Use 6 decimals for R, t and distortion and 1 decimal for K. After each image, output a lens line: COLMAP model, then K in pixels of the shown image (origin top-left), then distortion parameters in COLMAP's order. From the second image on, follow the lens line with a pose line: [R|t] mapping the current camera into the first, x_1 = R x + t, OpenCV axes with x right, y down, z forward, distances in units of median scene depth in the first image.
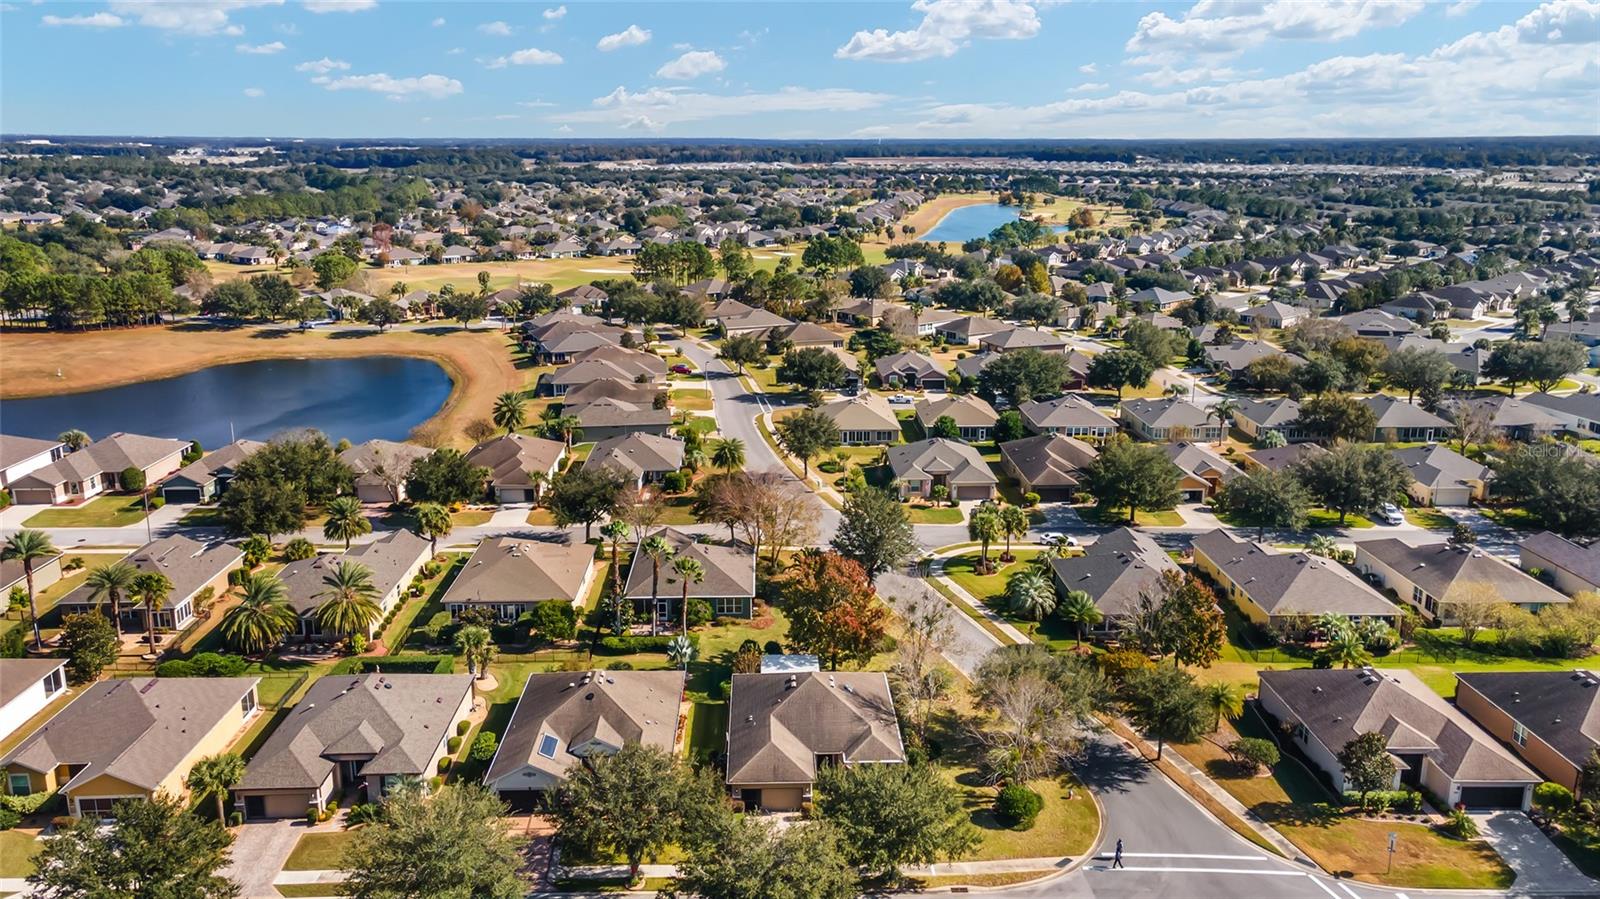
lens RADIAL K [[1164.2, 0, 800.0], [0, 1164.2, 449.5], [0, 0, 1]] dist [0.040491, 0.001328]
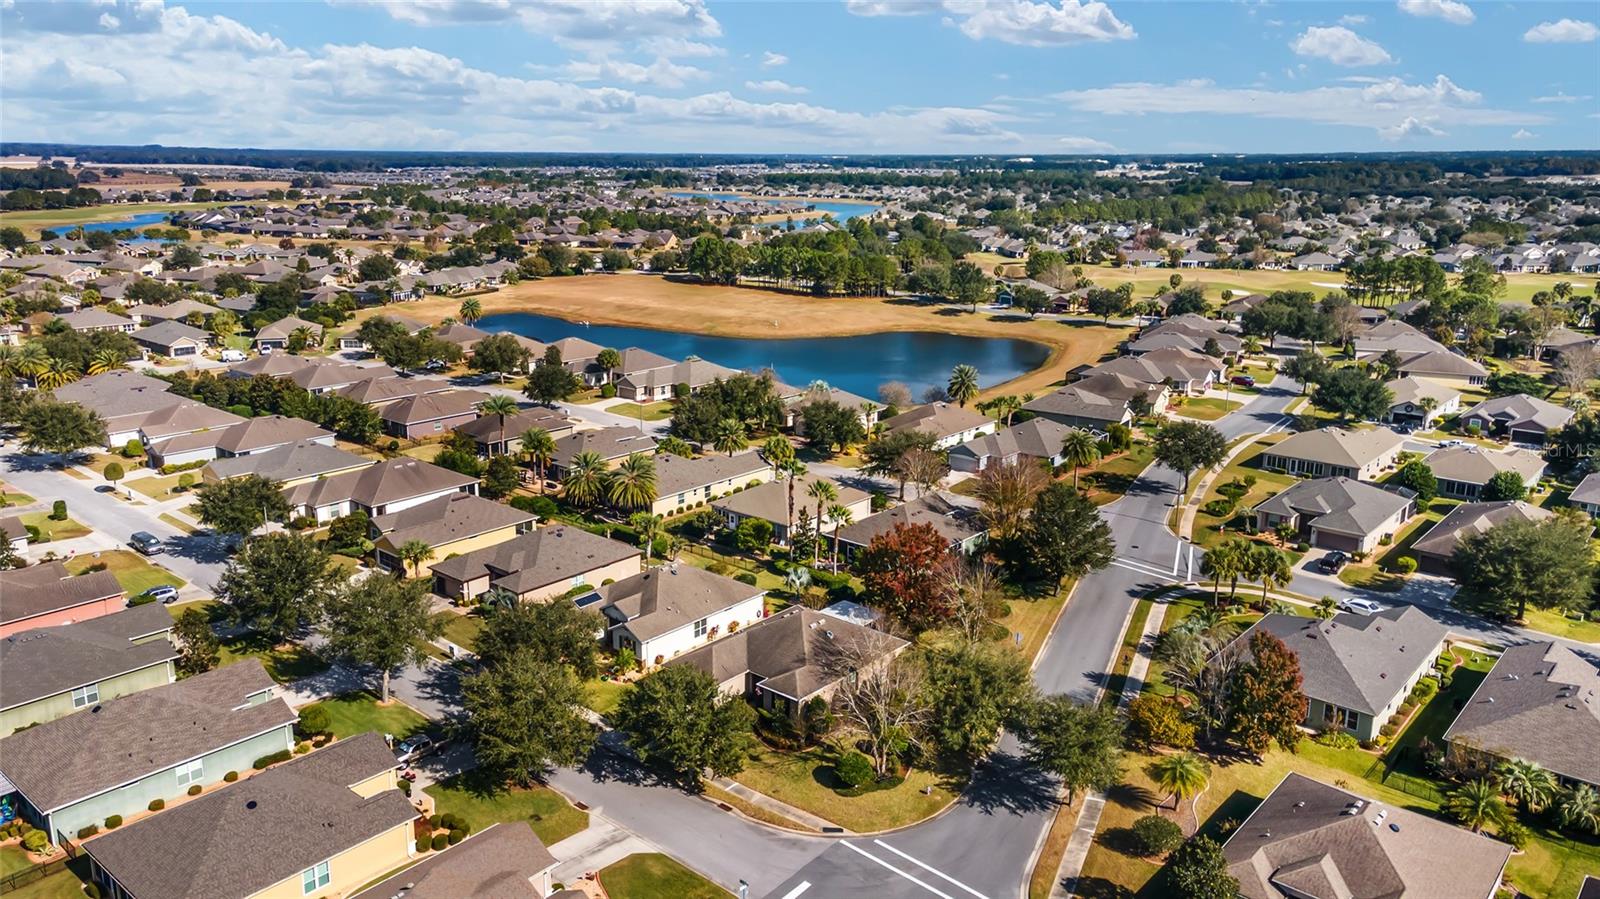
lens RADIAL K [[1164.2, 0, 800.0], [0, 1164.2, 449.5], [0, 0, 1]] dist [0.040491, 0.001328]
pose [[0.737371, 0.169425, -0.653895, 0.273987], [-0.177335, 0.982633, 0.054629, -0.004061], [0.651794, 0.075677, 0.754611, 0.073322]]
